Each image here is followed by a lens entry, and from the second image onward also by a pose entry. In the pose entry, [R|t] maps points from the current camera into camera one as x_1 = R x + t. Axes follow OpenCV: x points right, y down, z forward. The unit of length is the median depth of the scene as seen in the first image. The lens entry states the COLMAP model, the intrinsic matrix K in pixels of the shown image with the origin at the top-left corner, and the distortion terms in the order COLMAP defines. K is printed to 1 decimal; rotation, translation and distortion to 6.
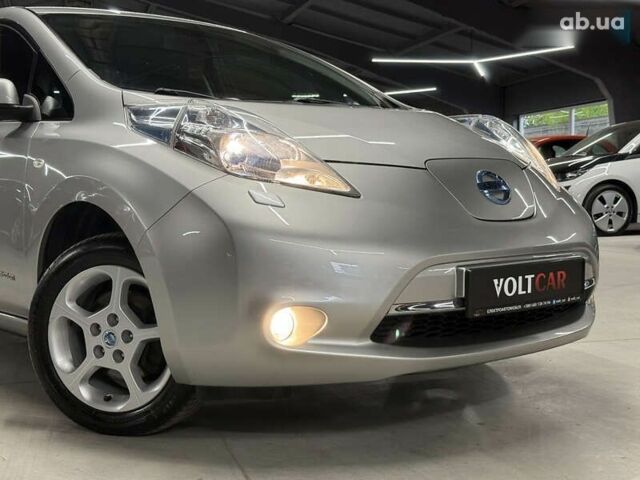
lens RADIAL K [[910.3, 0, 325.5], [0, 910.3, 243.6], [0, 0, 1]] dist [0.108939, 0.000000]
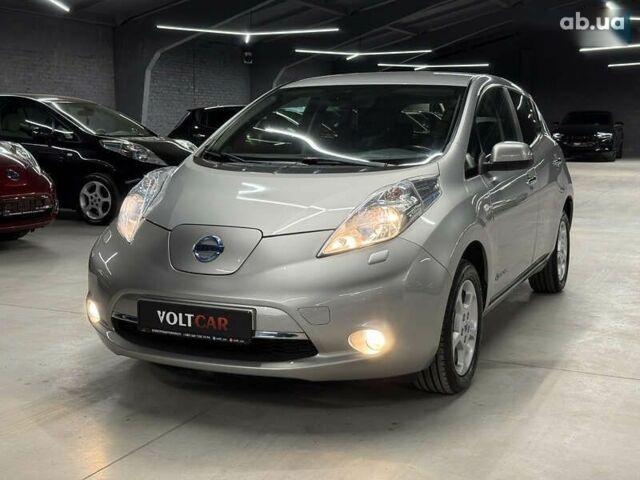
lens RADIAL K [[910.3, 0, 322.0], [0, 910.3, 240.0], [0, 0, 1]] dist [0.108939, 0.000000]
pose [[0.424705, 0.142202, -0.894094, 1.506754], [-0.072911, 0.989752, 0.122783, -0.259654], [0.902391, 0.013043, 0.430721, 0.548789]]
